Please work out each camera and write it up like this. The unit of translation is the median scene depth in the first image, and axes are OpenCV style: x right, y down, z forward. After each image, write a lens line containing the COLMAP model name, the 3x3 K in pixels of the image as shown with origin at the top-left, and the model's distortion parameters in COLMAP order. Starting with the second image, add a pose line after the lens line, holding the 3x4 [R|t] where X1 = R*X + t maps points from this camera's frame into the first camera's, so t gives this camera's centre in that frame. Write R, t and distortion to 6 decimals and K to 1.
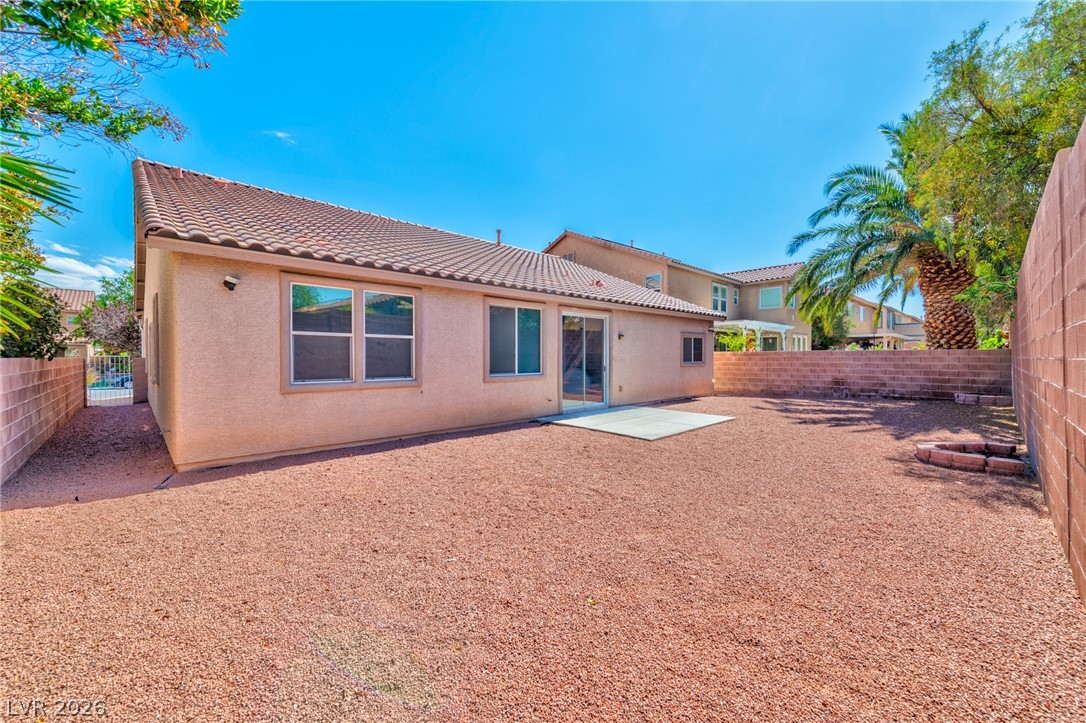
lens RADIAL K [[423.8, 0, 550.2], [0, 423.8, 356.9], [0, 0, 1]] dist [0.001326, 0.000430]
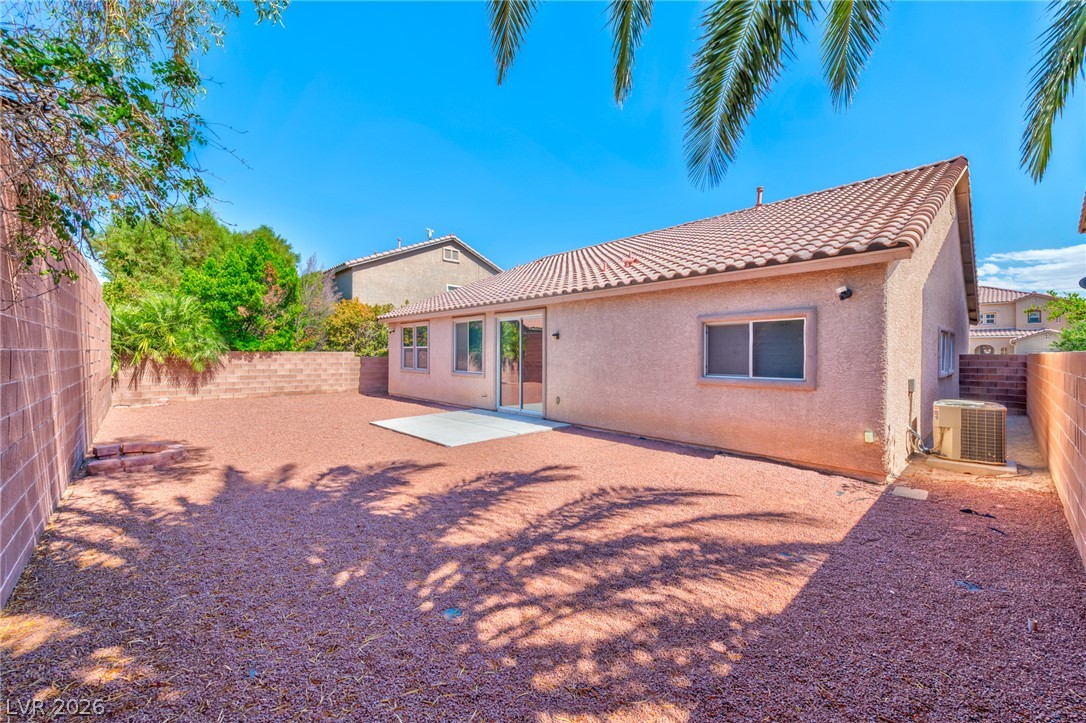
lens RADIAL K [[432.3, 0, 534.0], [0, 432.3, 347.4], [0, 0, 1]] dist [0.008086, -0.000469]
pose [[-0.044022, -0.024399, -0.998733, 0.345751], [-0.017064, 0.999574, -0.023668, -0.001830], [0.998885, 0.016000, -0.044419, 0.344946]]
